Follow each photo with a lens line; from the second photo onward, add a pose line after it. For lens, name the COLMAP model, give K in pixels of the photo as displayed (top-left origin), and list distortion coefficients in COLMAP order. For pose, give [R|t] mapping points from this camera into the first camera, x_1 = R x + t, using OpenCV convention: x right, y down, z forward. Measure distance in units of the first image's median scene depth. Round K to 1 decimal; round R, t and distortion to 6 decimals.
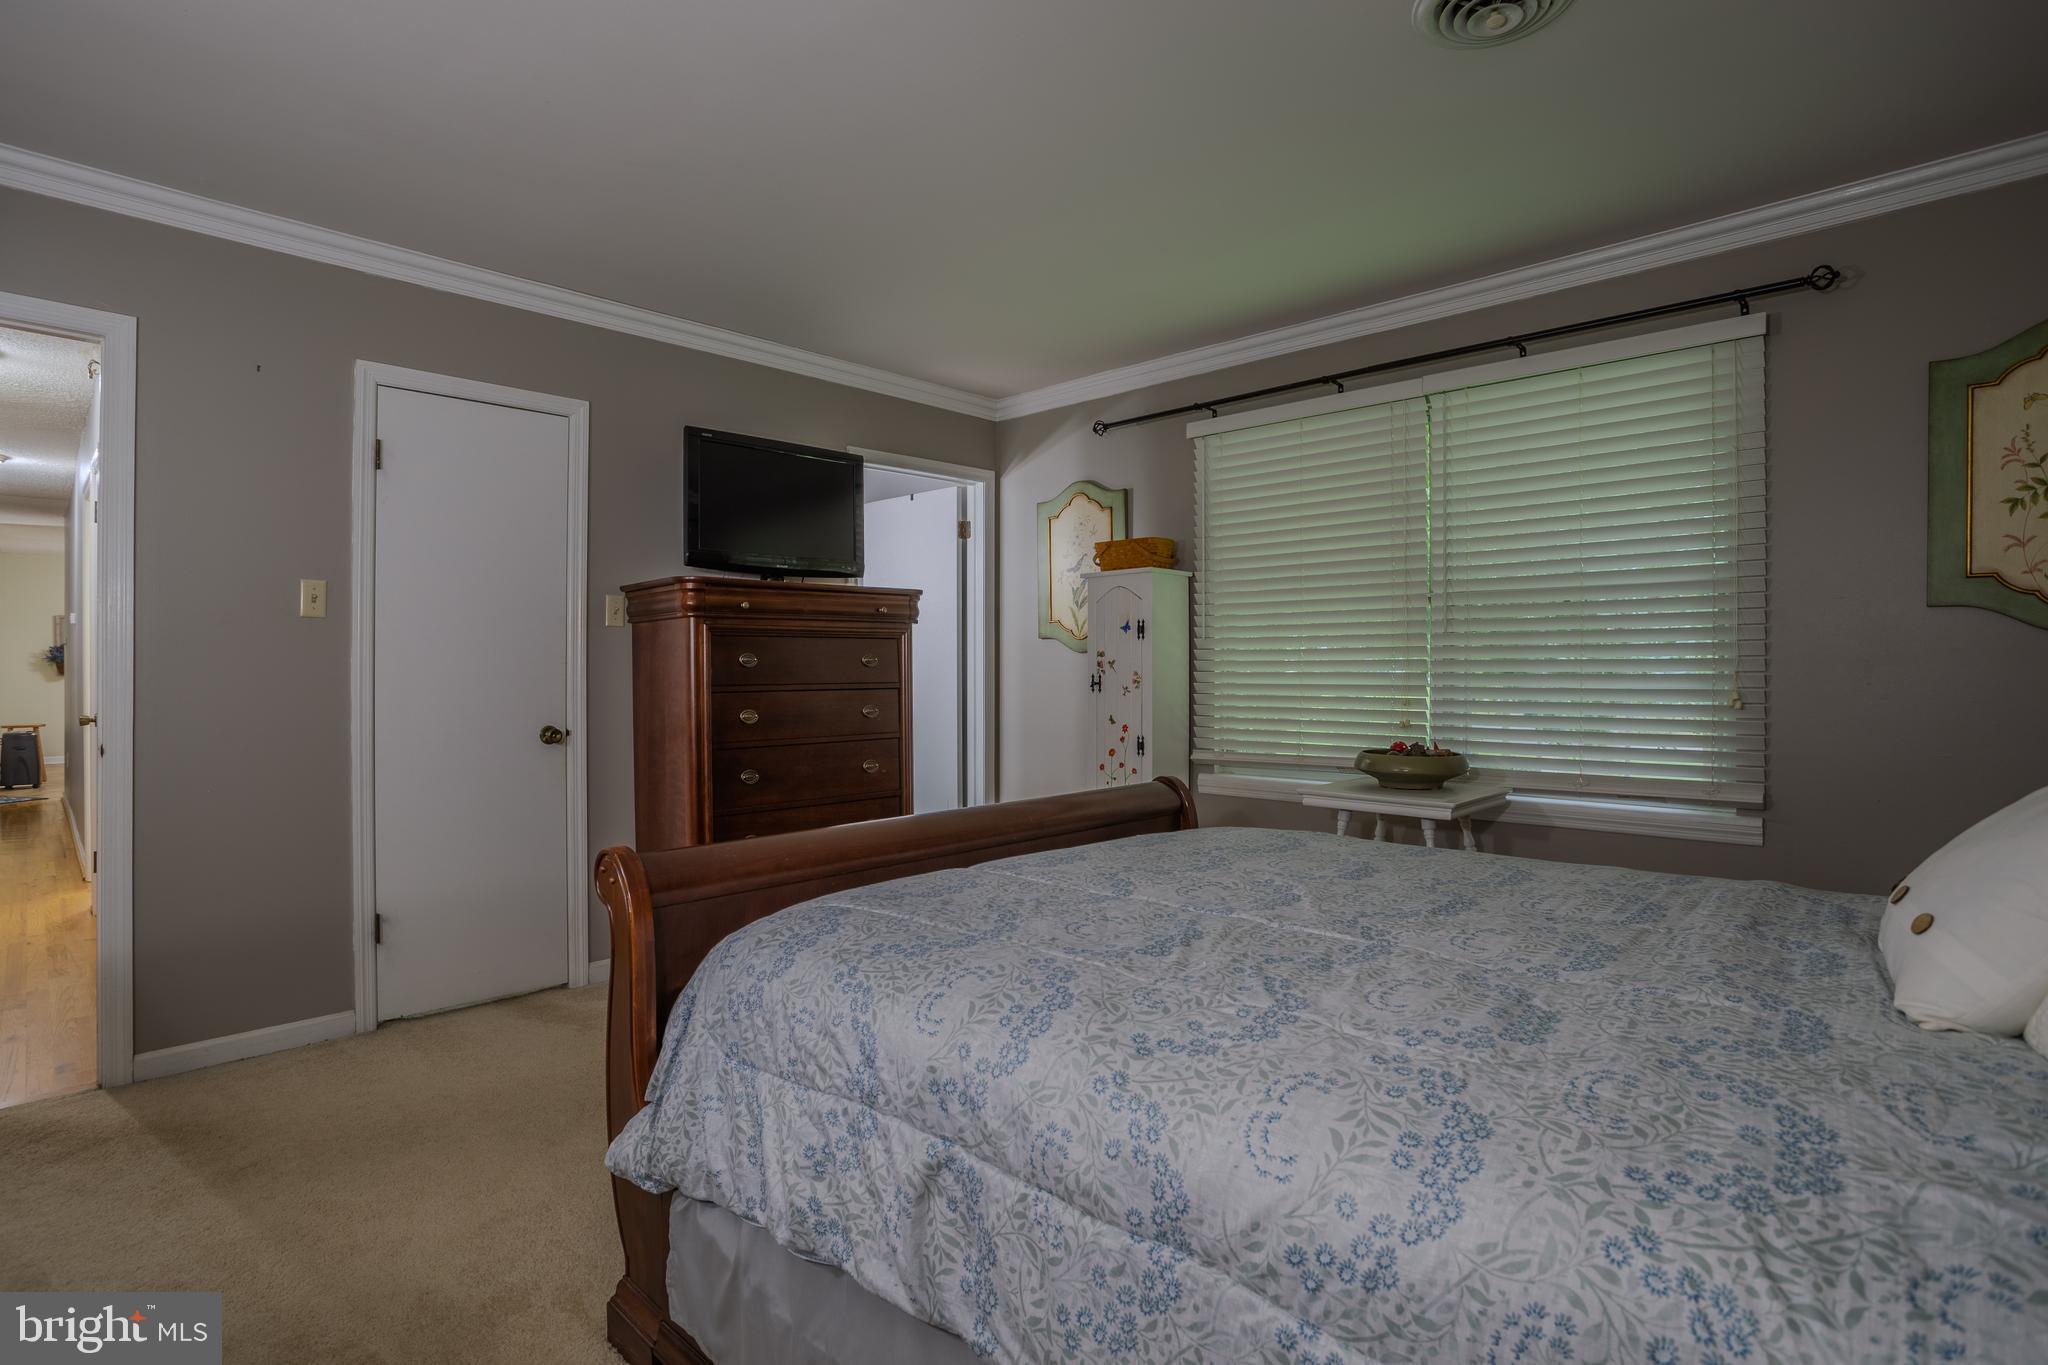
lens RADIAL K [[1019.5, 0, 1018.9], [0, 1019.5, 675.6], [0, 0, 1]] dist [-0.048514, 0.011671]
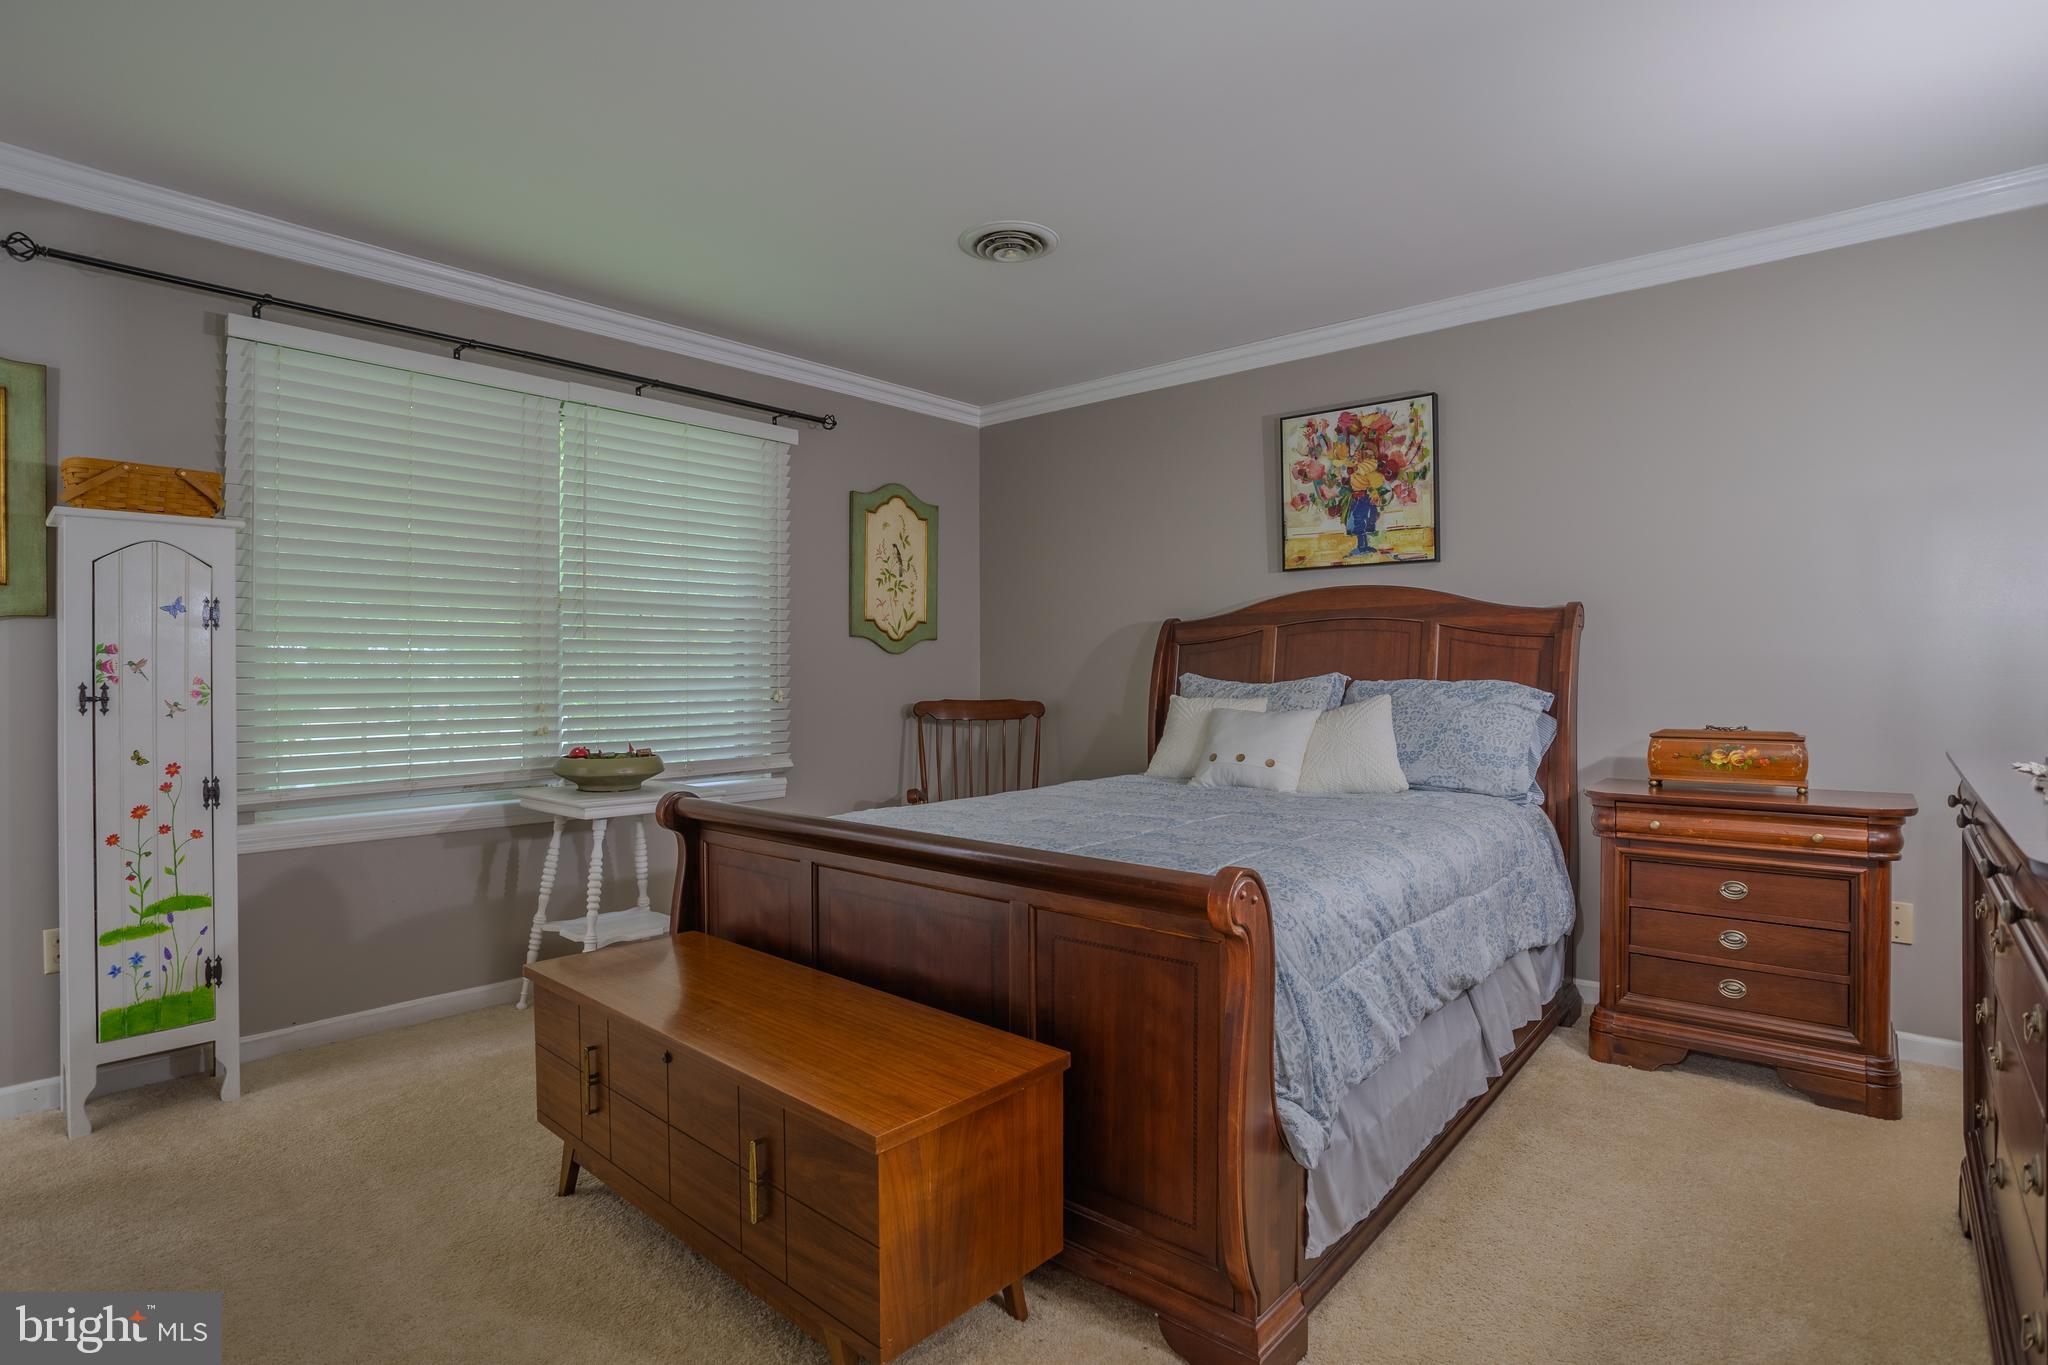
lens RADIAL K [[1019.5, 0, 1019.6], [0, 1019.5, 678.8], [0, 0, 1]] dist [-0.048514, 0.011671]
pose [[-0.037600, -0.001963, 0.999291, -0.638215], [0.009712, 0.999950, 0.002330, -0.000072], [-0.999246, 0.009793, -0.037579, 0.616981]]
